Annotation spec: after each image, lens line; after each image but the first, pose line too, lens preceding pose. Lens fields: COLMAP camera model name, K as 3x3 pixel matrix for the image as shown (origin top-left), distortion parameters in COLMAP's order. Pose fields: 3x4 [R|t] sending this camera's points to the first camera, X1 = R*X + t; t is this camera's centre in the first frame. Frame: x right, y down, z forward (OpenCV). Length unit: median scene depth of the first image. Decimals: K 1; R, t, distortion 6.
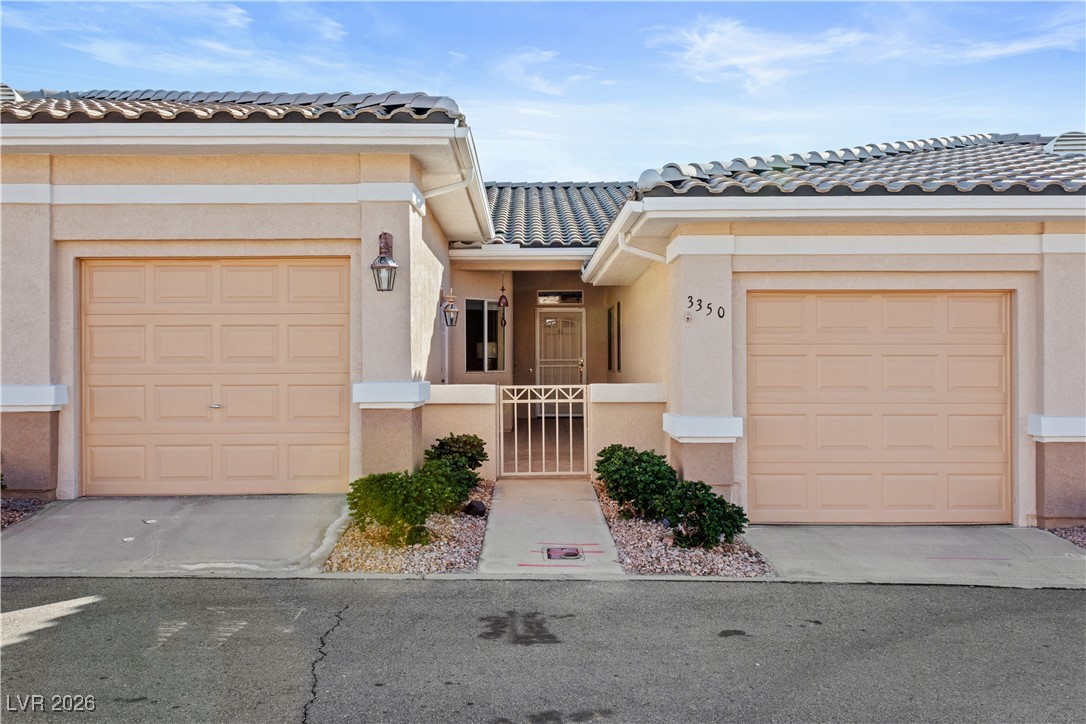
lens RADIAL K [[1043.4, 0, 542.4], [0, 1043.4, 362.4], [0, 0, 1]] dist [0.022563, 0.000000]
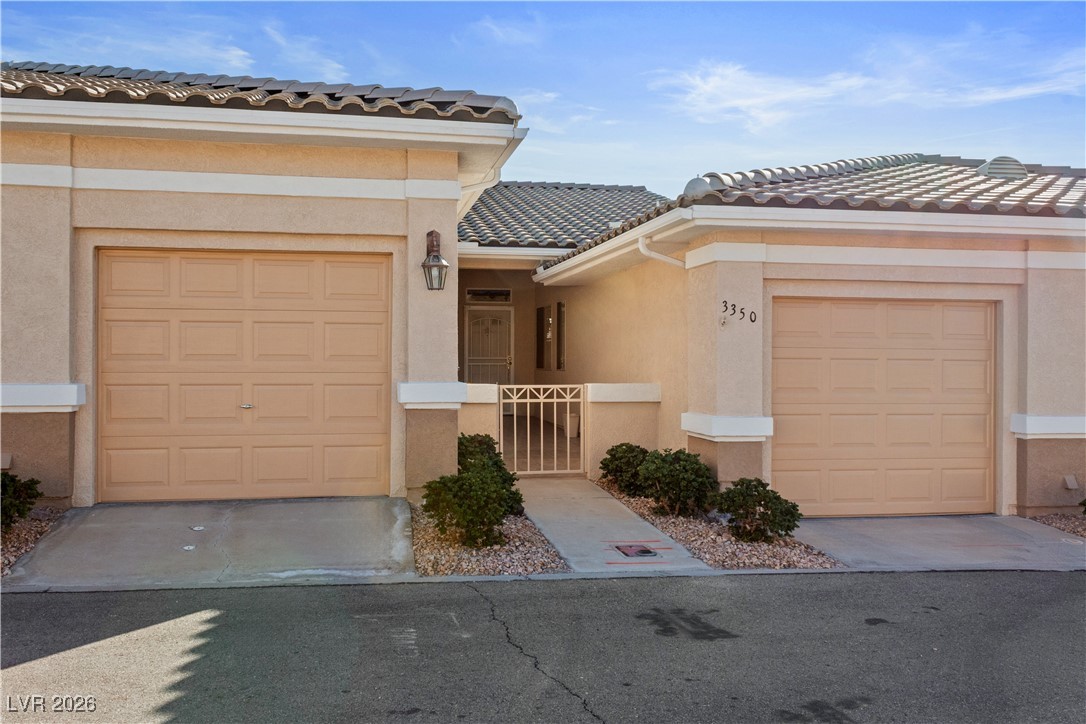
lens RADIAL K [[1043.4, 0, 542.1], [0, 1043.4, 363.4], [0, 0, 1]] dist [0.022563, 0.000000]
pose [[0.981258, 0.007850, 0.192539, -0.237841], [-0.008792, 0.999953, 0.004040, -0.003733], [-0.192498, -0.005657, 0.981281, 0.011826]]
